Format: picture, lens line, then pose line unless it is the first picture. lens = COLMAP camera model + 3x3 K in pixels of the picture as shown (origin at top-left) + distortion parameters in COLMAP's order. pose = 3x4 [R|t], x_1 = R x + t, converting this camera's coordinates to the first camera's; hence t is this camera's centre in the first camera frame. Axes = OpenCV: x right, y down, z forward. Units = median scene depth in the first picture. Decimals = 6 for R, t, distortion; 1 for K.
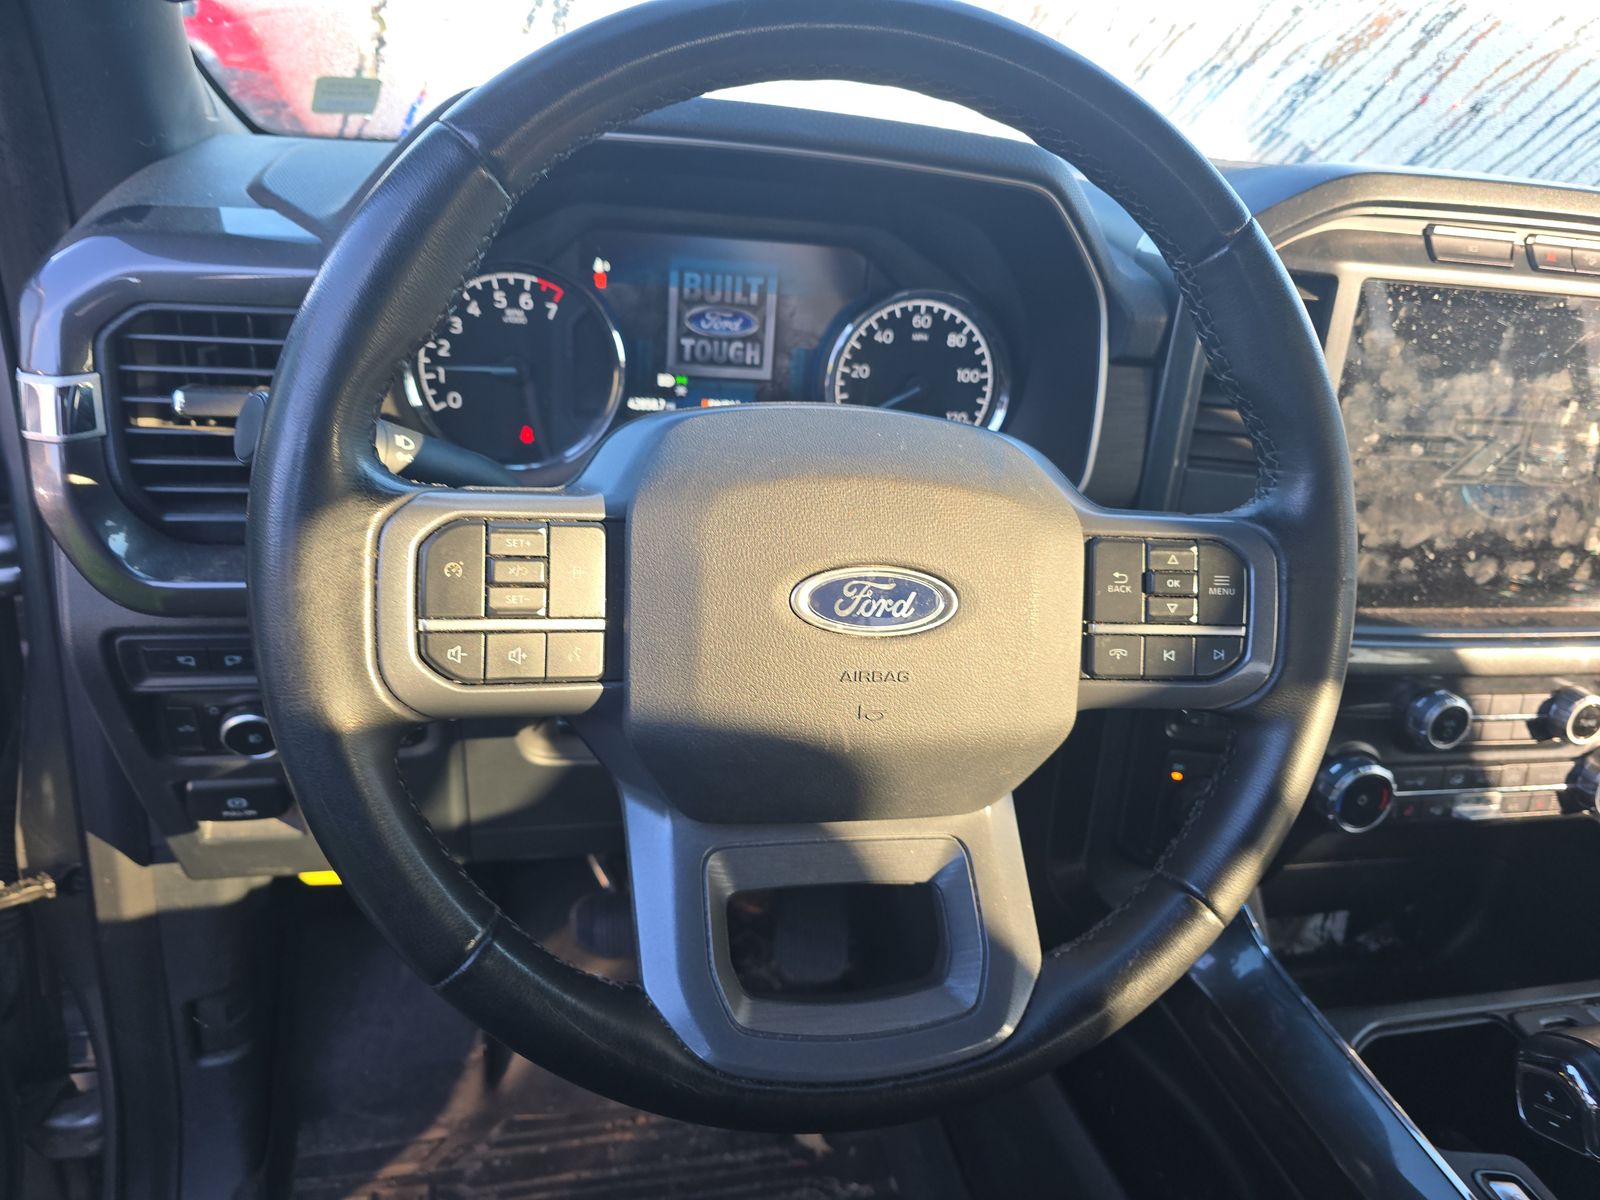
lens RADIAL K [[1062.7, 0, 798.9], [0, 1062.7, 594.7], [0, 0, 1]] dist [0.058374, -0.056337]
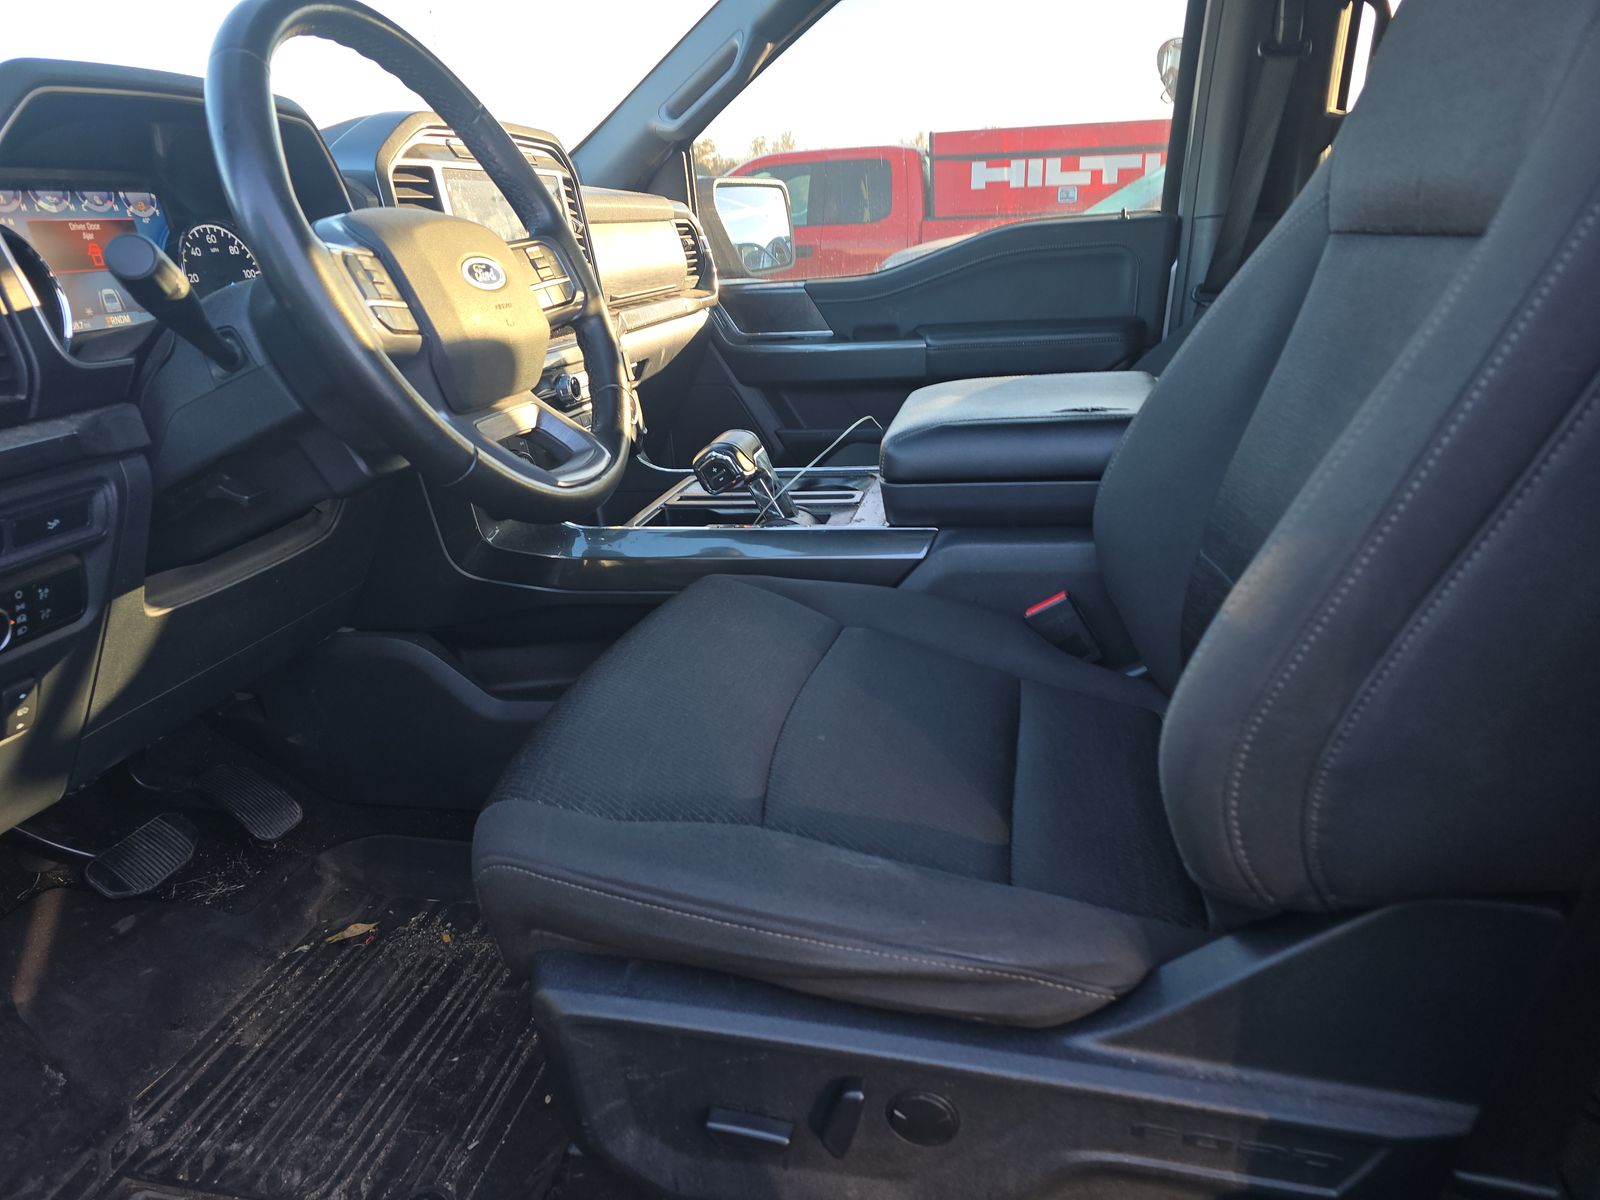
lens RADIAL K [[1062.7, 0, 798.9], [0, 1062.7, 594.7], [0, 0, 1]] dist [0.058374, -0.056337]
pose [[0.427826, -0.410062, 0.805490, -0.943730], [0.457297, 0.866893, 0.198434, 0.240046], [-0.779644, 0.283453, 0.558399, -0.298037]]
